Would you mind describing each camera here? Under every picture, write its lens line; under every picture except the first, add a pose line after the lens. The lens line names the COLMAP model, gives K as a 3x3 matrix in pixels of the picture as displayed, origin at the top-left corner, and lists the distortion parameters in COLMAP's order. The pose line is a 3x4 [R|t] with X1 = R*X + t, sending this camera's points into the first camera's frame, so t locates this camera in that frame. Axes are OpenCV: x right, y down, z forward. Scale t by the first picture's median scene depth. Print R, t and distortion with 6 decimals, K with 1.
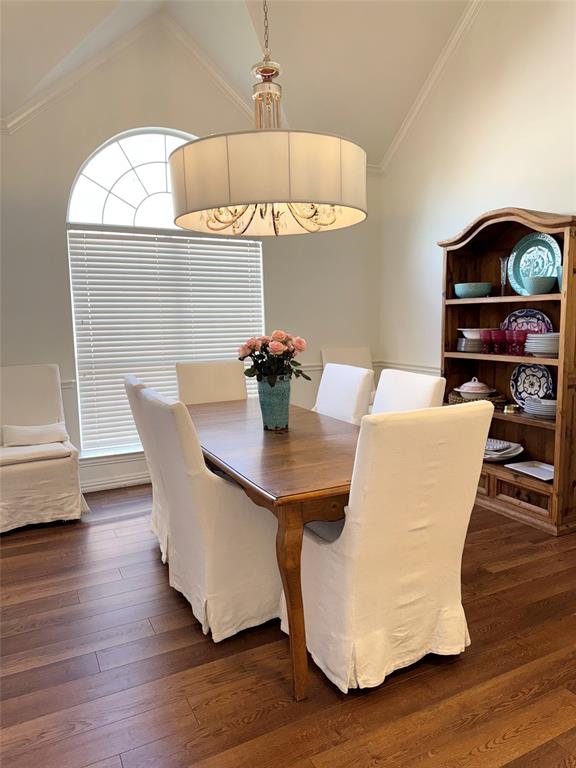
lens RADIAL K [[543.1, 0, 291.4], [0, 543.1, 377.4], [0, 0, 1]] dist [0.008242, -0.004377]
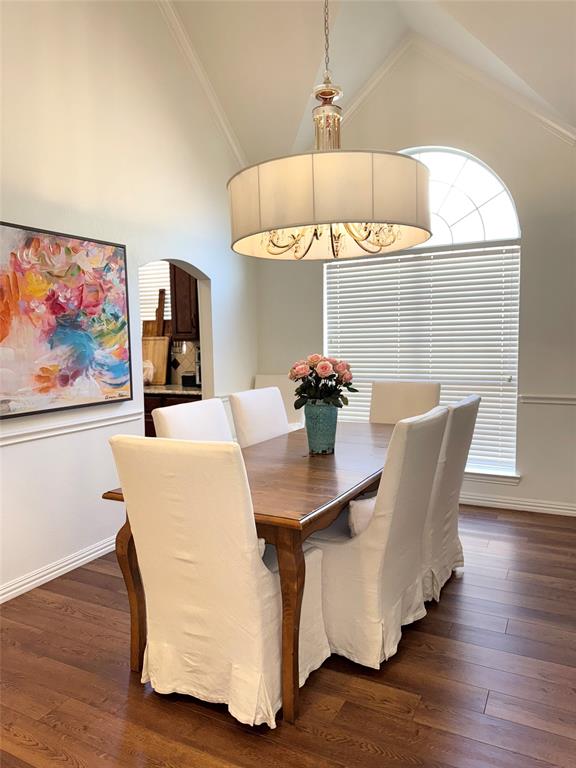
lens RADIAL K [[543.1, 0, 291.2], [0, 543.1, 391.4], [0, 0, 1]] dist [0.008242, -0.004377]
pose [[0.581533, 0.079081, -0.809670, 0.753652], [-0.077207, 0.996137, 0.041840, -0.055262], [0.809851, 0.038181, 0.585392, 0.381601]]
